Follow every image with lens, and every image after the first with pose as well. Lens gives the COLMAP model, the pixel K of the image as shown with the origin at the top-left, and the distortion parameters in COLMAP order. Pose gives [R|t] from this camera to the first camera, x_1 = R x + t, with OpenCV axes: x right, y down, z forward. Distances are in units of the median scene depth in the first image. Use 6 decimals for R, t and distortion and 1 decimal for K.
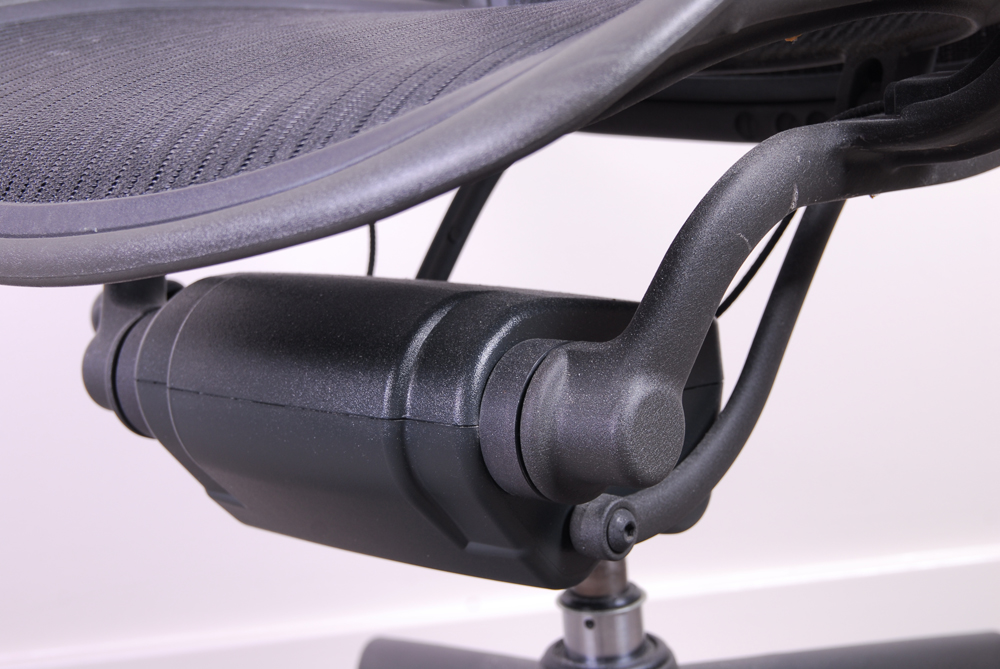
lens RADIAL K [[2074.1, 0, 497.1], [0, 2074.1, 334.1], [0, 0, 1]] dist [-0.056987, 0.000000]
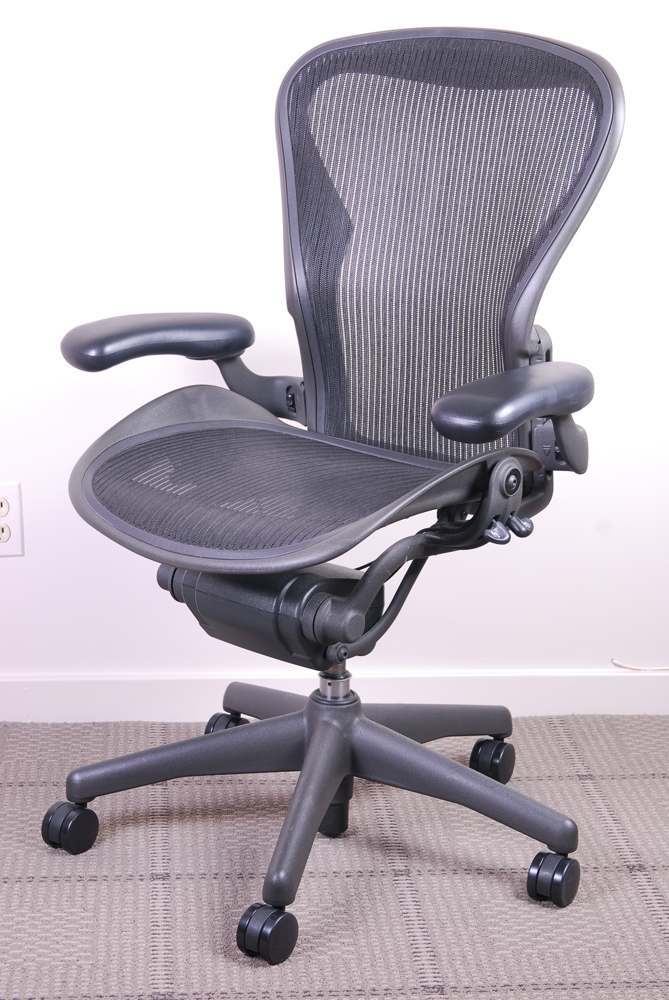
lens RADIAL K [[2074.1, 0, 329.1], [0, 2074.1, 495.7], [0, 0, 1]] dist [-0.056987, 0.000000]
pose [[0.993969, 0.105026, 0.031546, -0.083009], [-0.106322, 0.993417, 0.042650, -0.270583], [-0.026858, -0.045747, 0.998592, -2.081606]]
